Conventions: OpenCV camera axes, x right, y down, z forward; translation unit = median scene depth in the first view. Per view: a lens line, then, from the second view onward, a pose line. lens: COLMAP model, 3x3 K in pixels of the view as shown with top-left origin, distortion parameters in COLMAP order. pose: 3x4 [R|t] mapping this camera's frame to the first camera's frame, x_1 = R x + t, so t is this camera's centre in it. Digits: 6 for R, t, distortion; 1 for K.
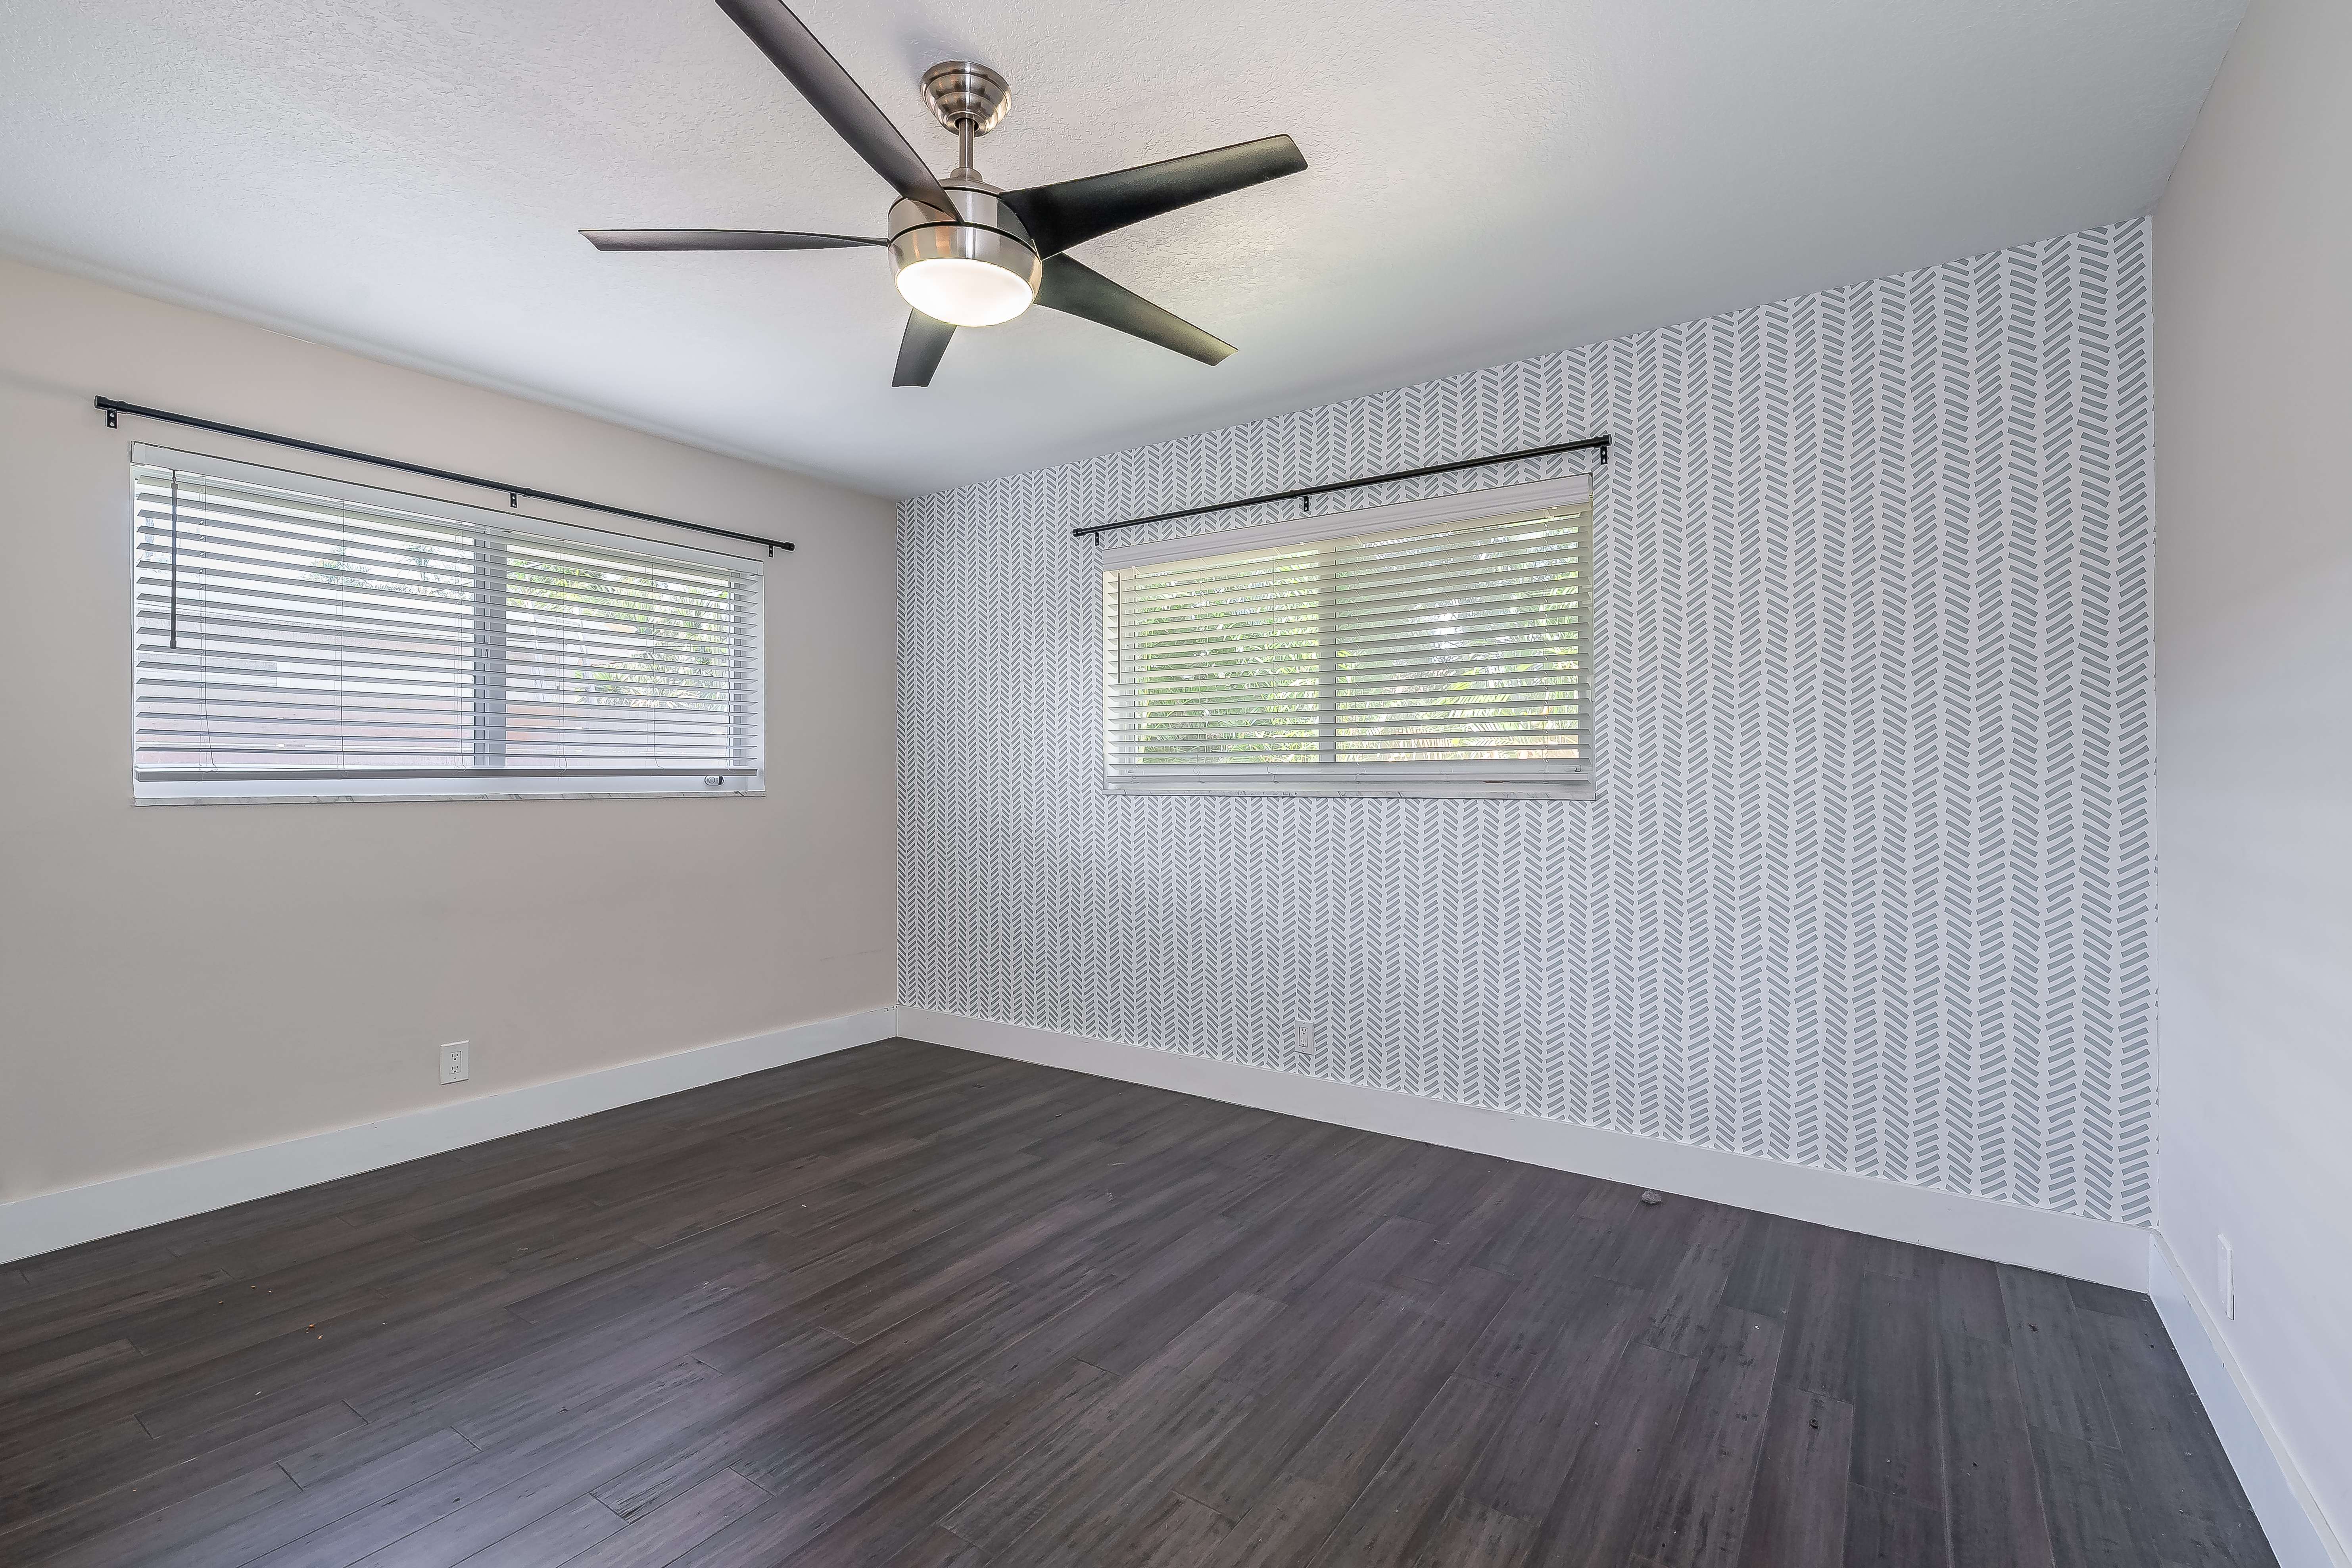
lens RADIAL K [[1055.8, 0, 1179.9], [0, 1055.8, 763.2], [0, 0, 1]] dist [0.002288, -0.000348]
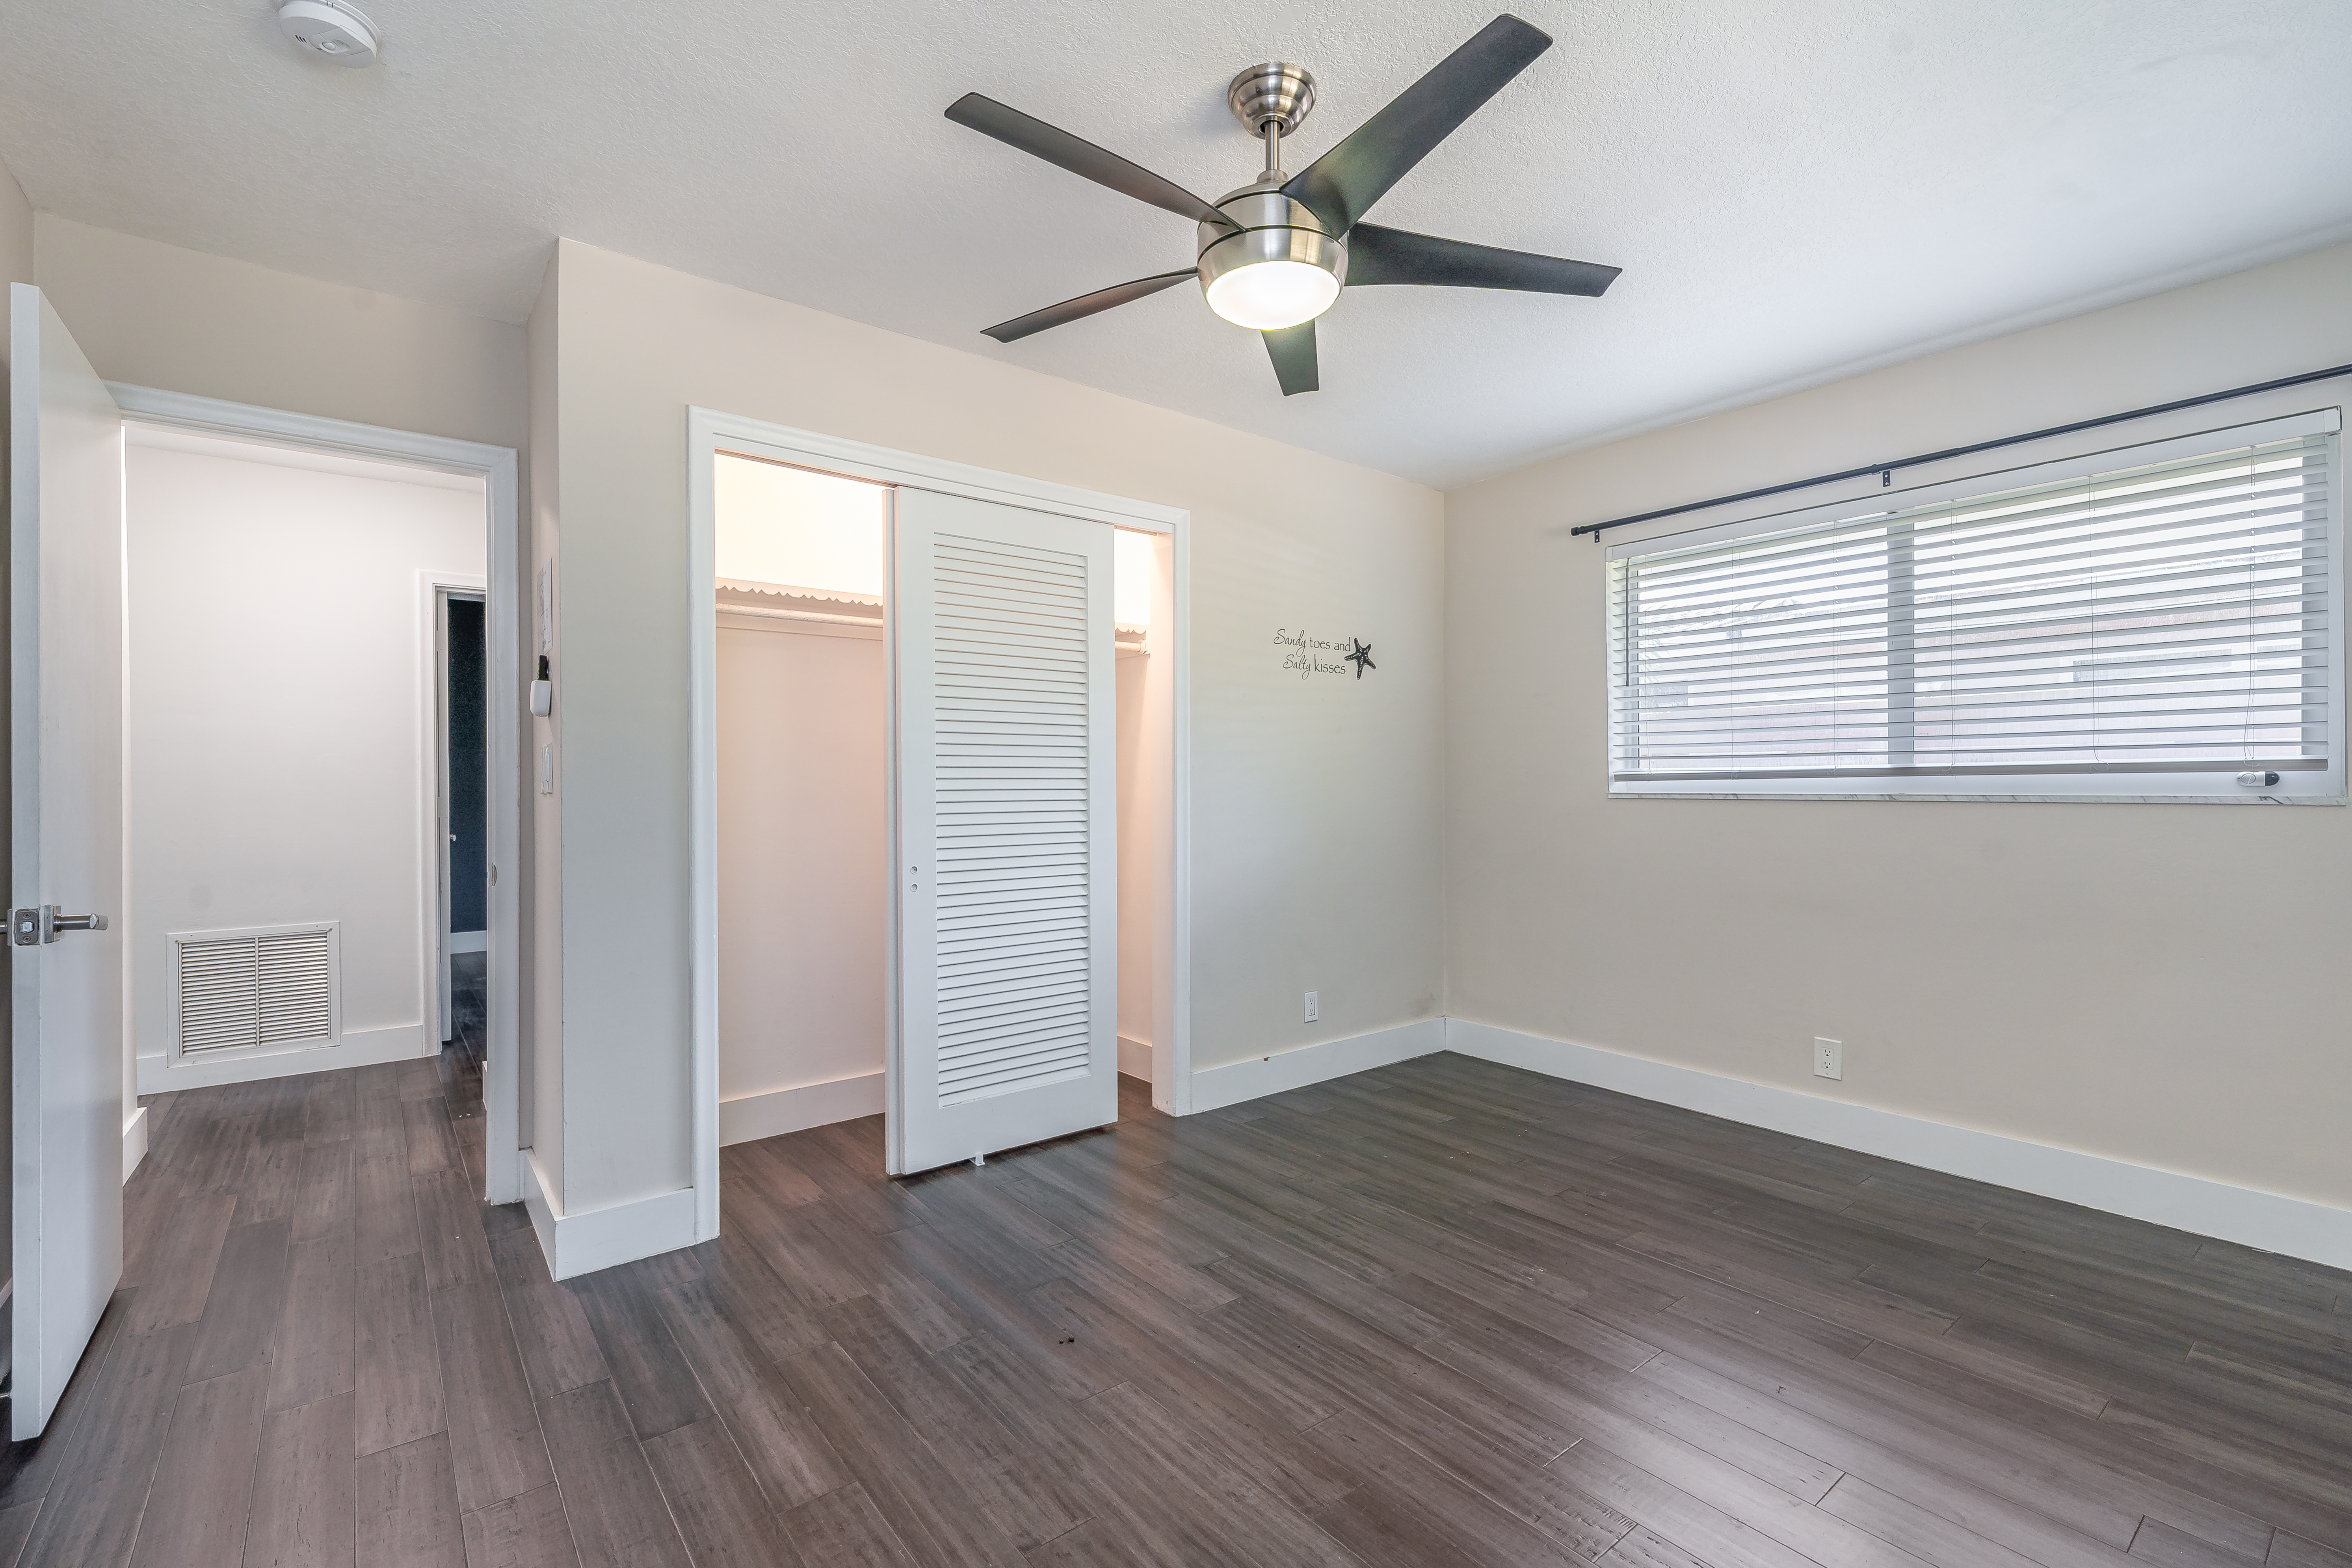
lens RADIAL K [[1049.0, 0, 1180.5], [0, 1049.0, 788.6], [0, 0, 1]] dist [-0.000177, -0.000375]
pose [[-0.300634, 0.007656, -0.953709, 0.507622], [0.016952, 0.999853, 0.002683, 0.012823], [0.953589, -0.015360, -0.300720, 0.795332]]
